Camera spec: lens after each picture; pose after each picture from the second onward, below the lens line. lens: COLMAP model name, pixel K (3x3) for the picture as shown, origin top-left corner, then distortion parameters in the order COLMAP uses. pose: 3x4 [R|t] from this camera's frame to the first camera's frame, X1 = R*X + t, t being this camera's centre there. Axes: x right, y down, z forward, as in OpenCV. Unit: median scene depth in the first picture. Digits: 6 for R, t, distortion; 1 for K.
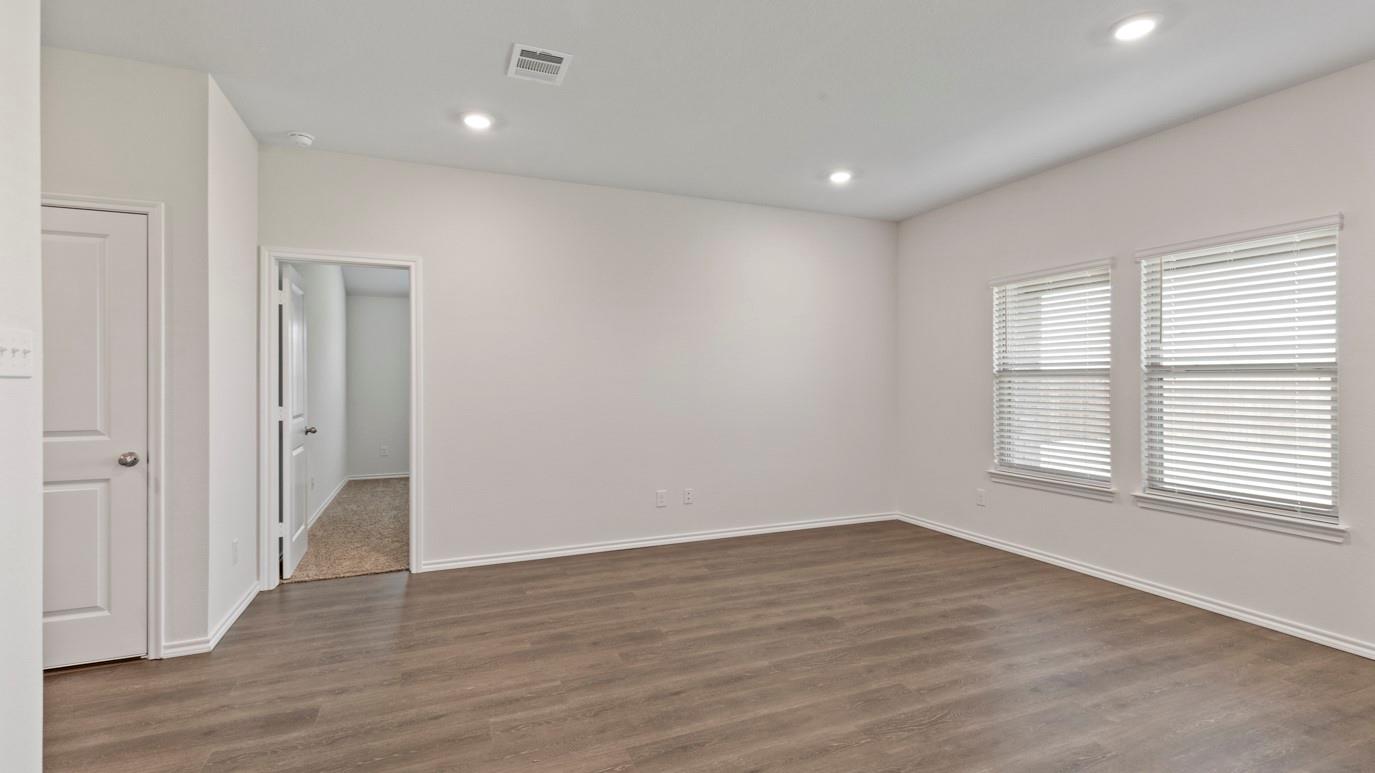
lens RADIAL K [[622.0, 0, 685.8], [0, 622.0, 379.9], [0, 0, 1]] dist [-0.020548, -0.000806]
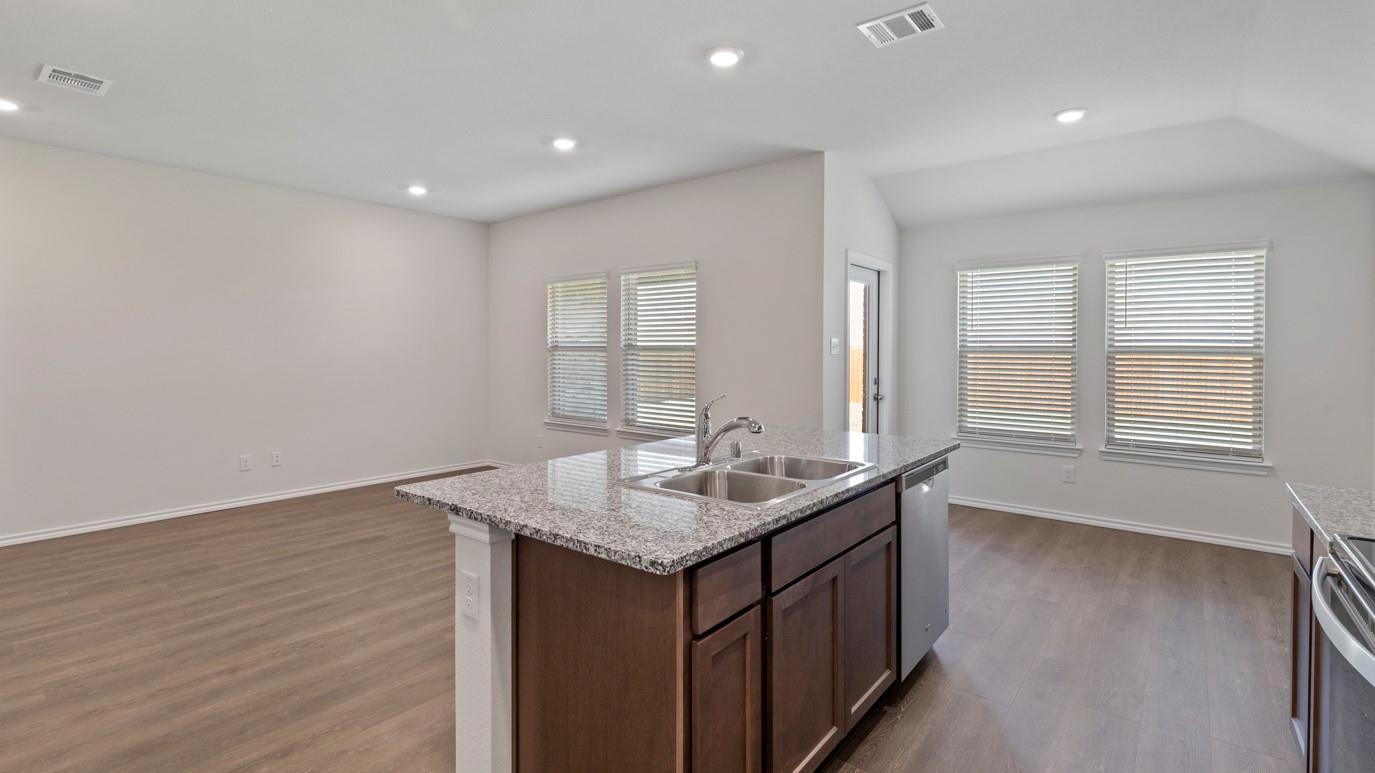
lens RADIAL K [[622.0, 0, 727.5], [0, 622.0, 354.2], [0, 0, 1]] dist [-0.020548, -0.000806]
pose [[0.856798, 0.001638, 0.515649, 0.173032], [-0.004755, 0.999978, 0.004723, -0.008878], [-0.515630, -0.006499, 0.856787, -0.457632]]
